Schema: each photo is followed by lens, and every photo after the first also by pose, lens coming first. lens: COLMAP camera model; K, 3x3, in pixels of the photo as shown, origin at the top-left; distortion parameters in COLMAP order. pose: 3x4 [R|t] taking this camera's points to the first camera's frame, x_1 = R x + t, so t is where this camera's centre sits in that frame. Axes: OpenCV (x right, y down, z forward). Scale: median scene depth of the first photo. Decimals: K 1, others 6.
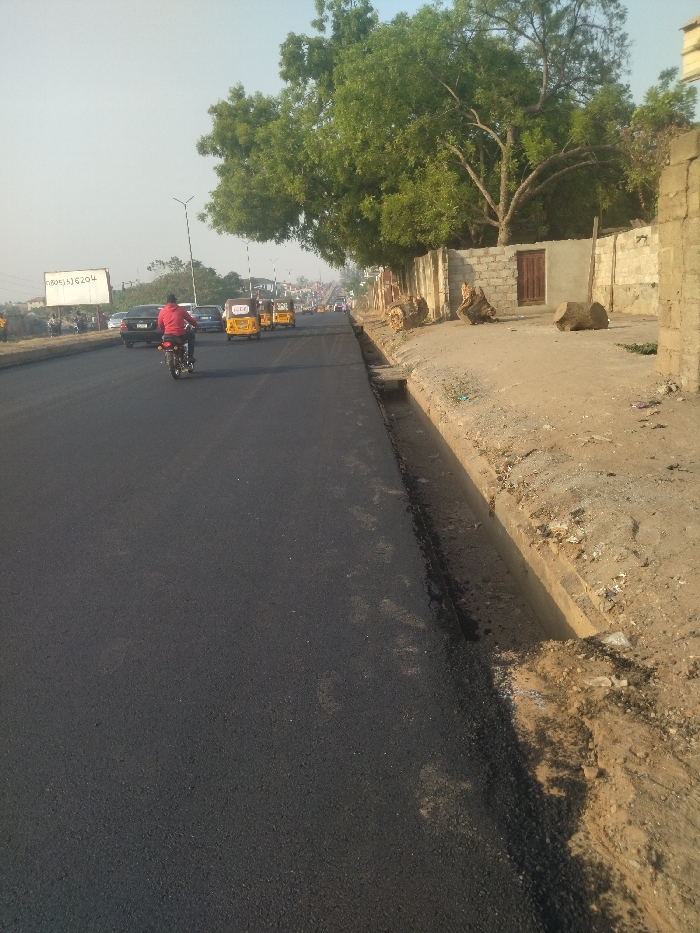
lens RADIAL K [[725.4, 0, 414.5], [0, 725.4, 516.5], [0, 0, 1]] dist [0.002104, -0.076531]
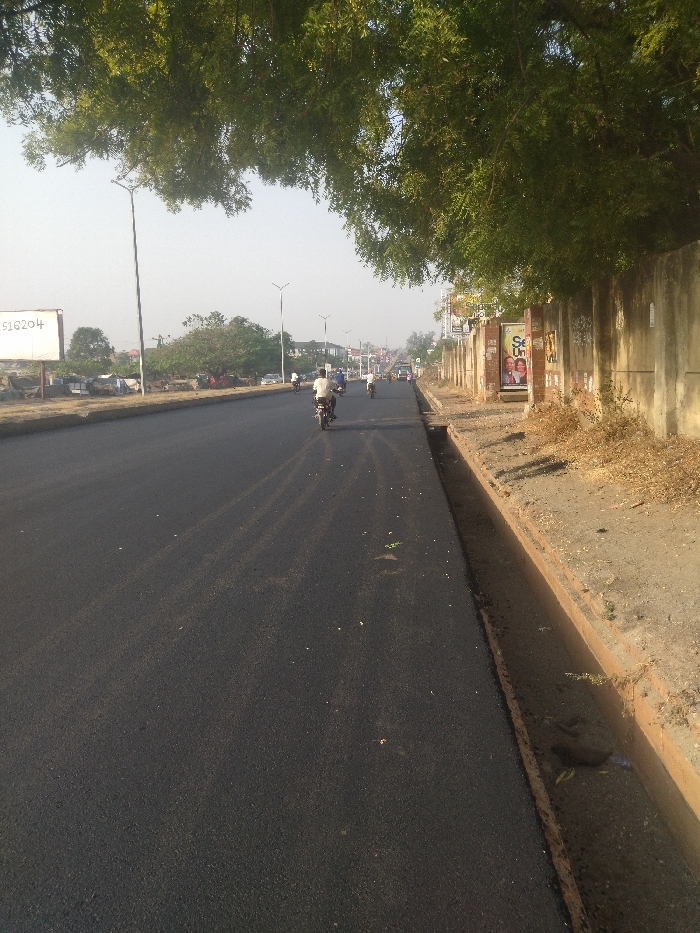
lens RADIAL K [[755.3, 0, 369.9], [0, 755.3, 463.8], [0, 0, 1]] dist [0.056987, -0.089961]
pose [[0.989047, 0.051904, -0.138171, -0.090817], [-0.073711, 0.984729, -0.157722, -0.277719], [0.127875, 0.166179, 0.977769, 0.907414]]
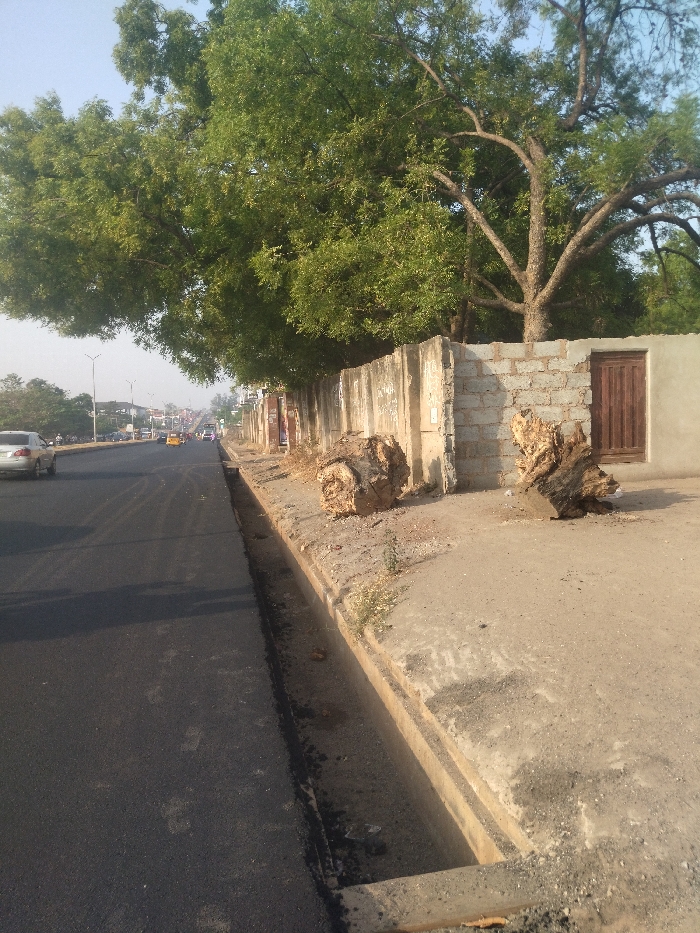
lens RADIAL K [[730.5, 0, 399.8], [0, 730.5, 463.8], [0, 0, 1]] dist [0.138870, -0.260786]
pose [[0.987666, 0.023295, 0.154830, -0.048468], [0.015138, 0.970031, -0.242509, -0.162110], [-0.155839, 0.241861, 0.957715, 0.516383]]
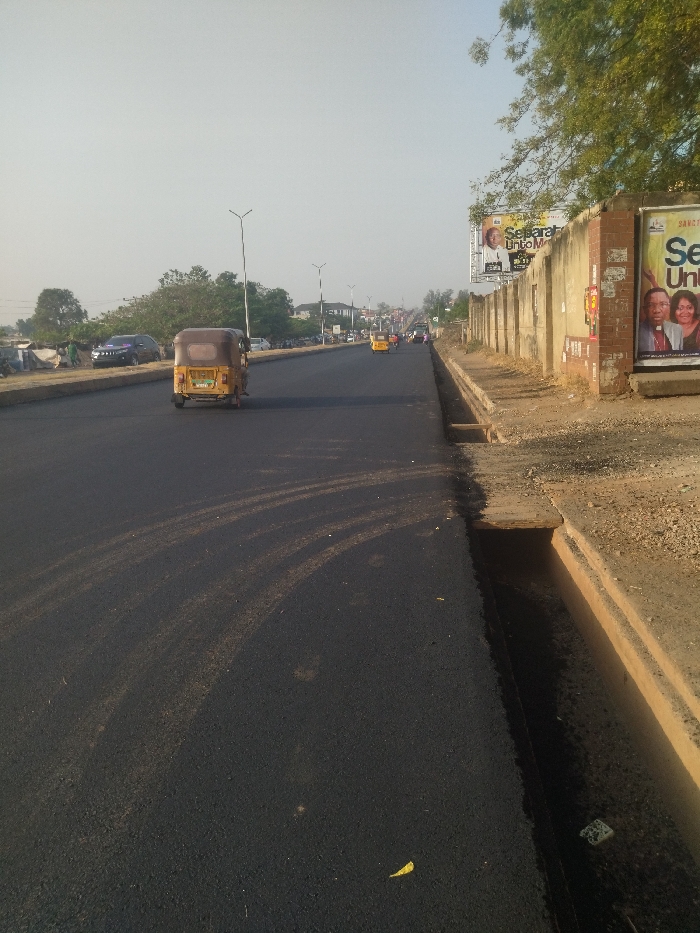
lens RADIAL K [[755.3, 0, 369.9], [0, 755.3, 463.8], [0, 0, 1]] dist [0.056987, -0.089961]
pose [[0.986144, 0.041700, -0.160565, -0.146759], [-0.059436, 0.992449, -0.107292, -0.462187], [0.154878, 0.115348, 0.981177, 1.543710]]
